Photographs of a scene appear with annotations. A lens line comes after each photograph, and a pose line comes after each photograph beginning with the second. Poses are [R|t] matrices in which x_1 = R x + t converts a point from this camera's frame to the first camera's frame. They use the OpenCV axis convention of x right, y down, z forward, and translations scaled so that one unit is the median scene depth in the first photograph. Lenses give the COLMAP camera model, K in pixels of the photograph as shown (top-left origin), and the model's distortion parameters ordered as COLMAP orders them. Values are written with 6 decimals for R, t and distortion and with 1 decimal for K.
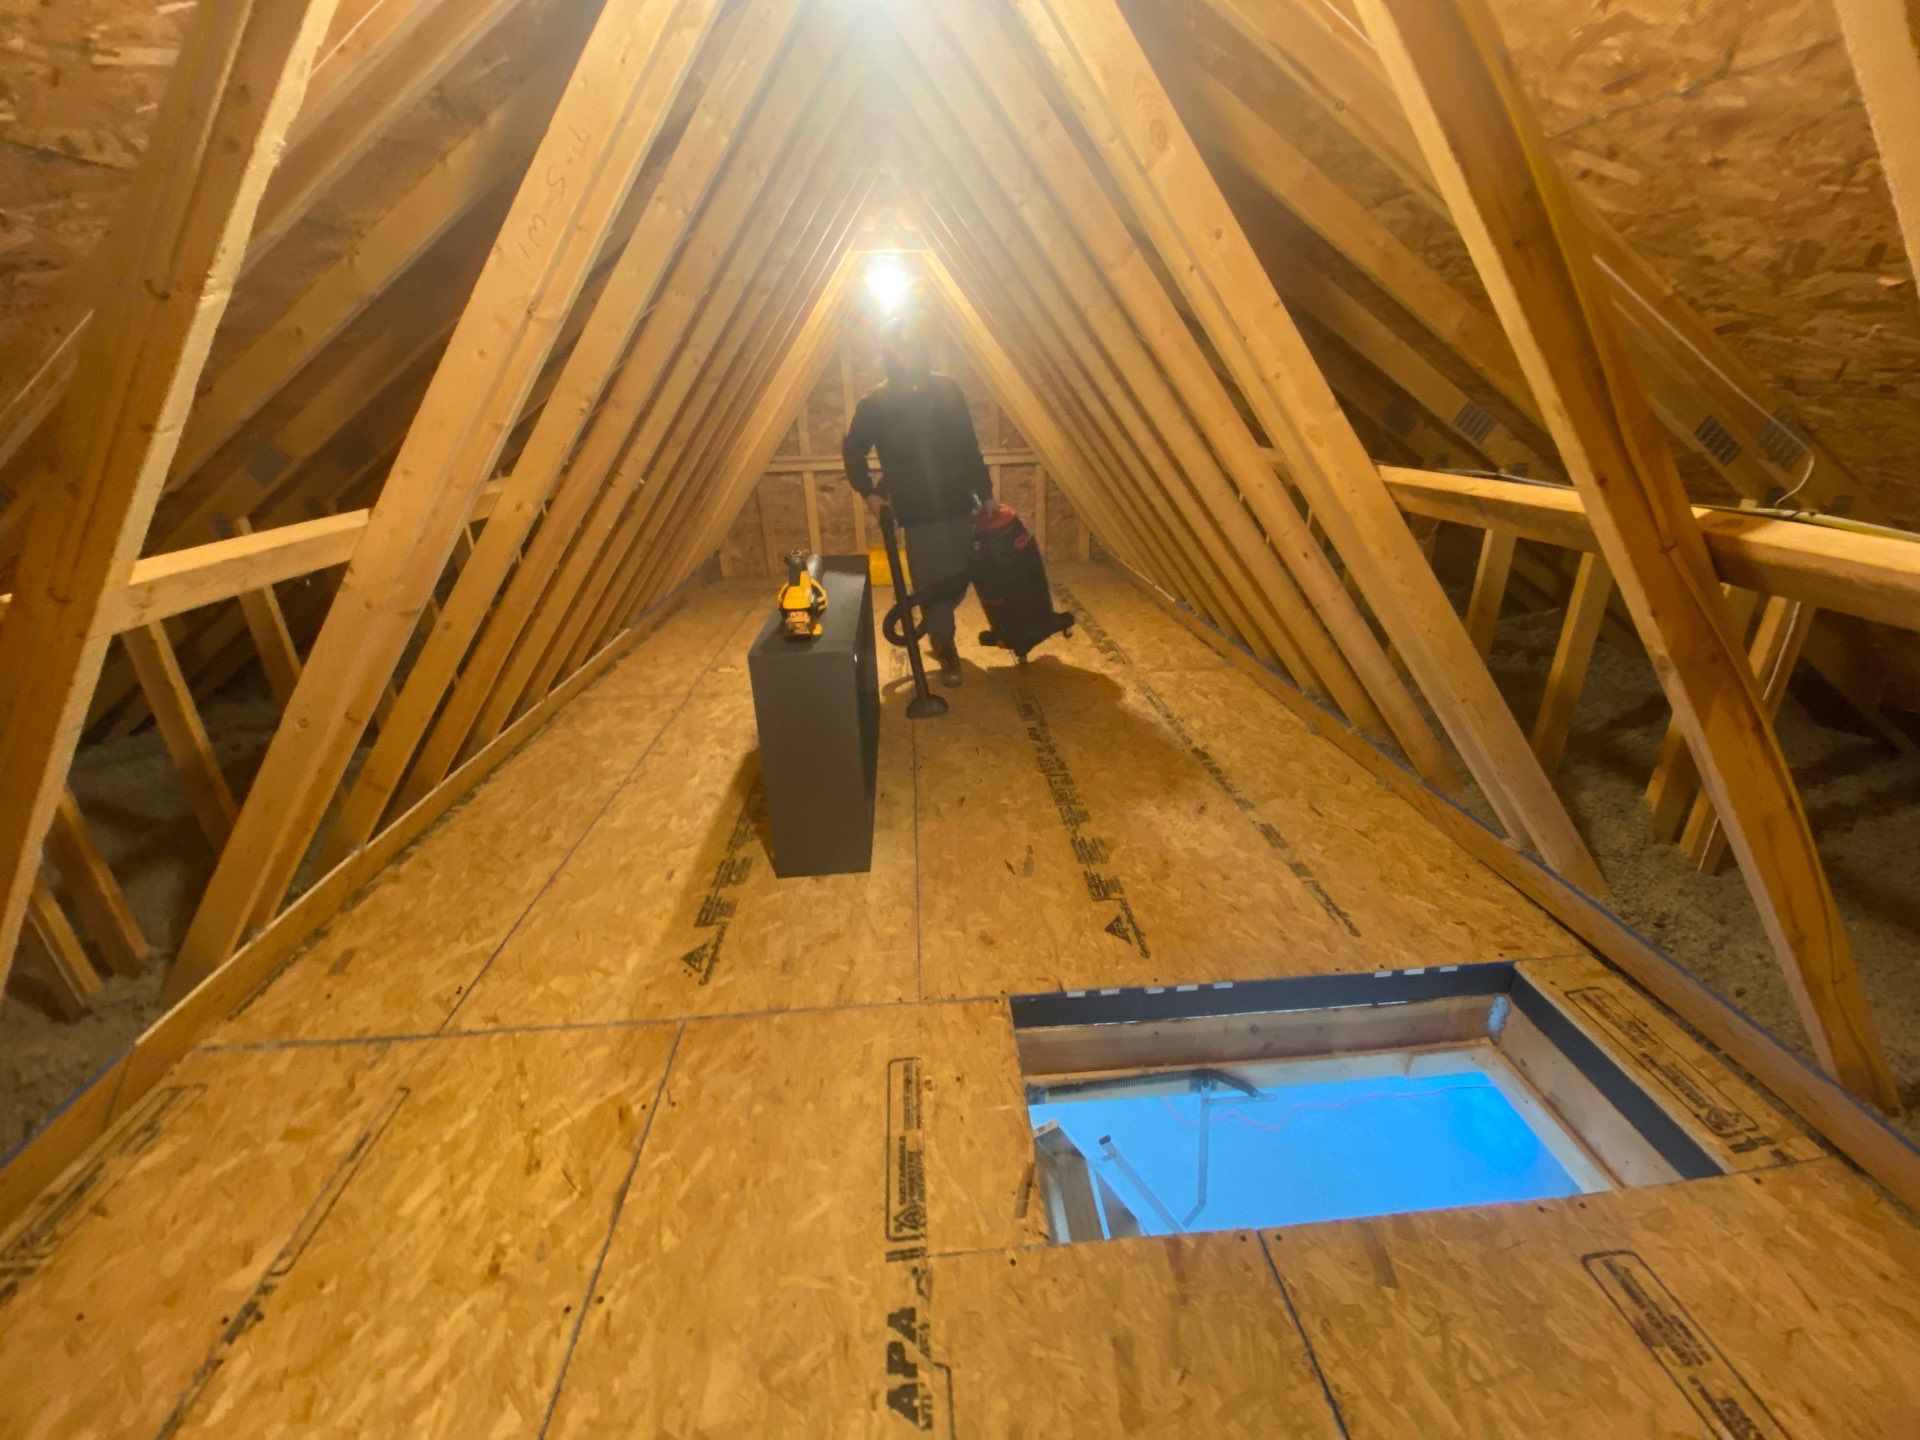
lens RADIAL K [[788.4, 0, 908.1], [0, 788.4, 717.3], [0, 0, 1]] dist [0.000596, -0.014268]
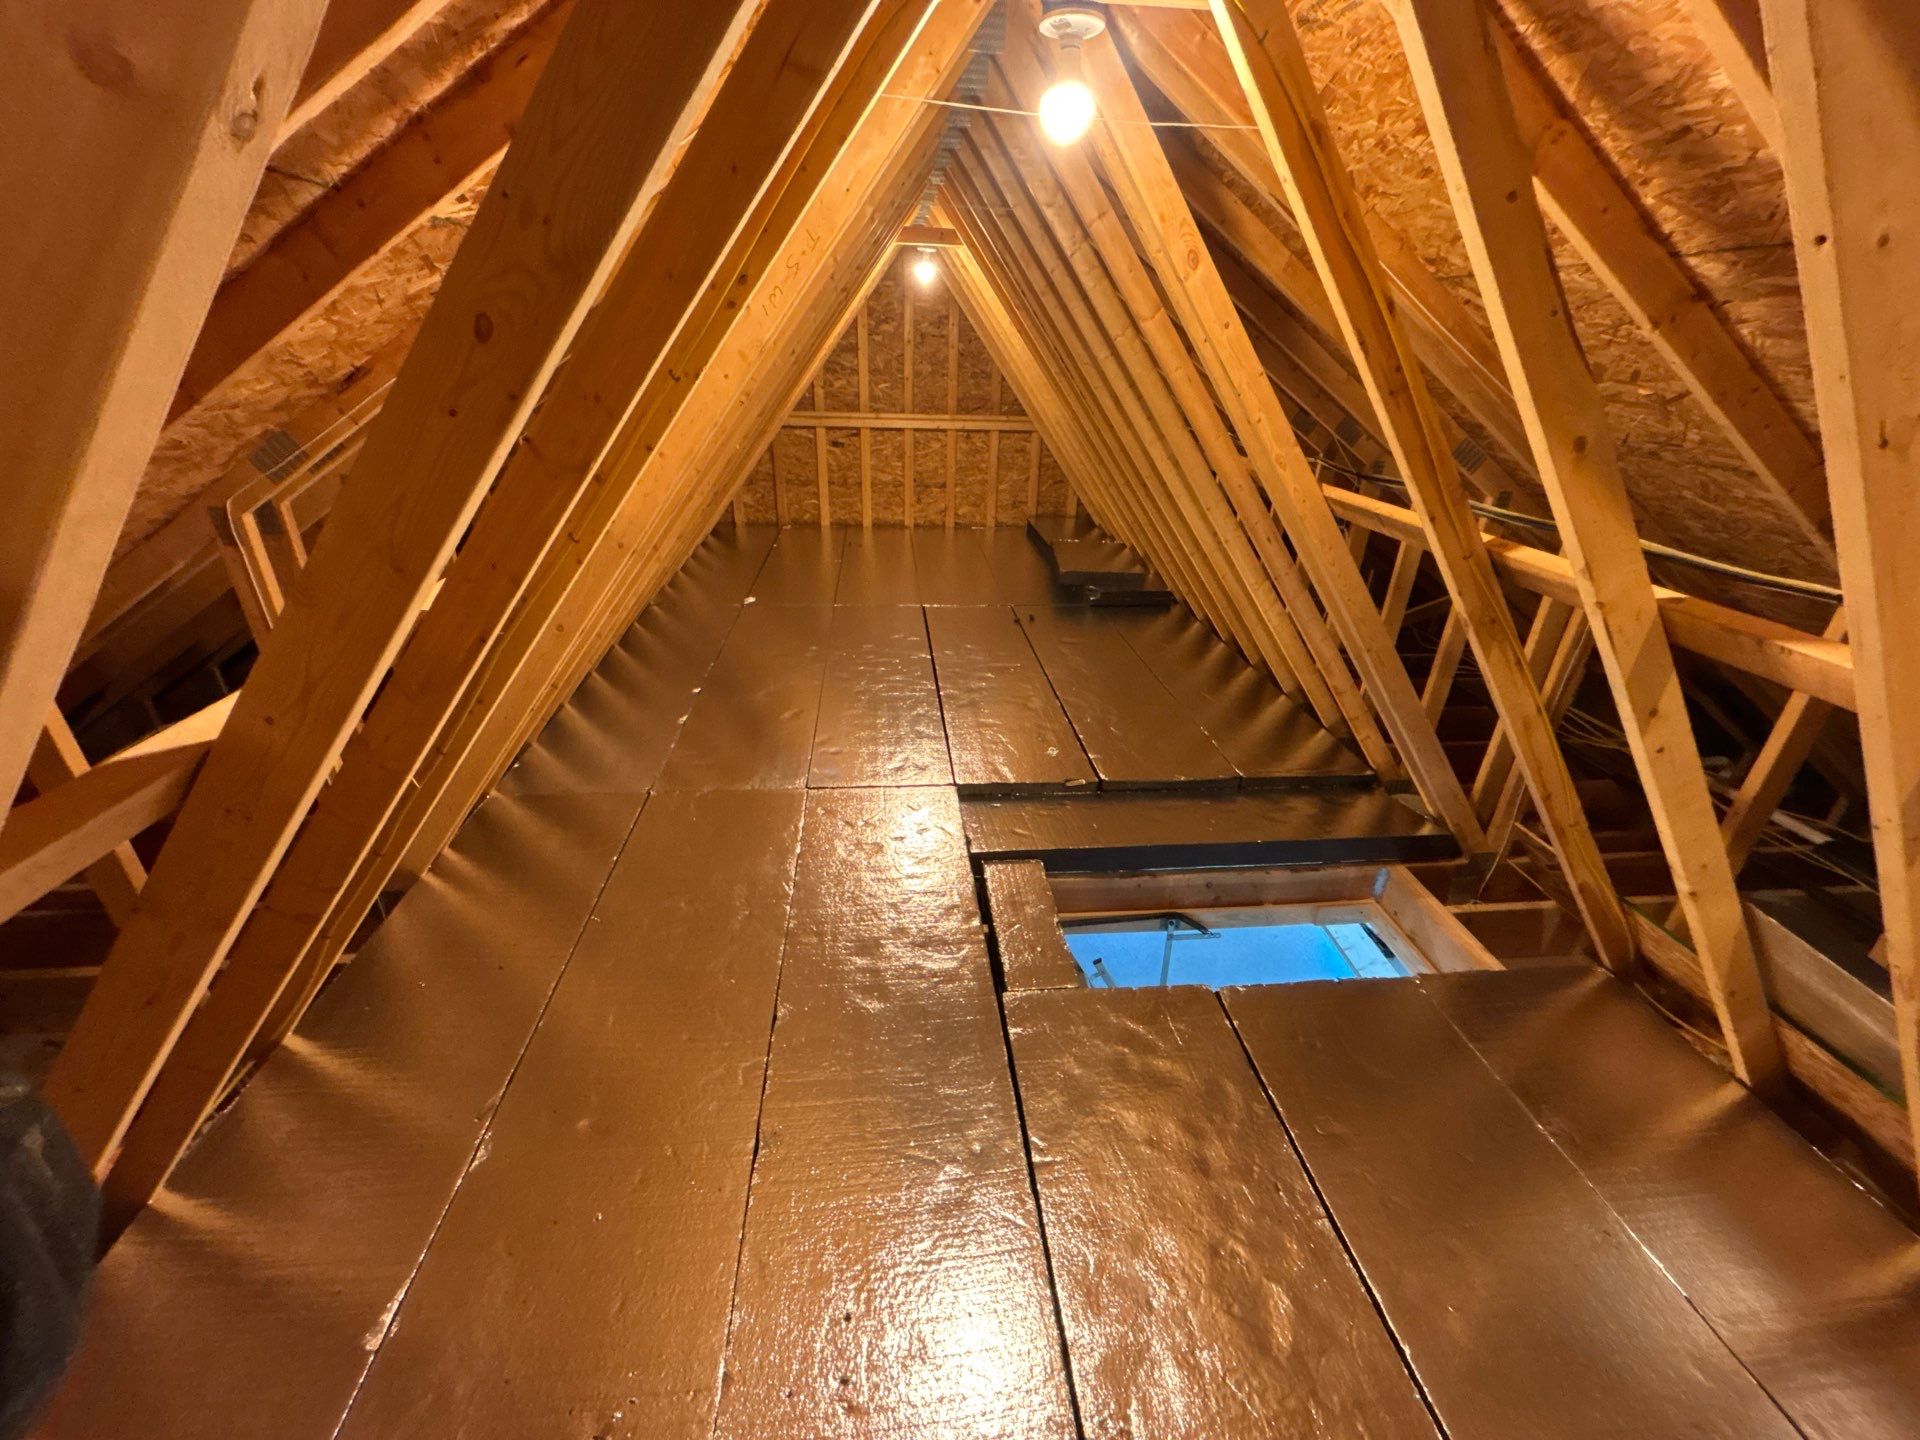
lens RADIAL K [[788.4, 0, 908.1], [0, 788.4, 717.3], [0, 0, 1]] dist [0.000596, -0.014268]
pose [[0.997869, 0.039605, 0.051847, -0.176717], [-0.042714, 0.997266, 0.060293, 0.043811], [-0.049317, -0.062379, 0.996833, -0.348071]]
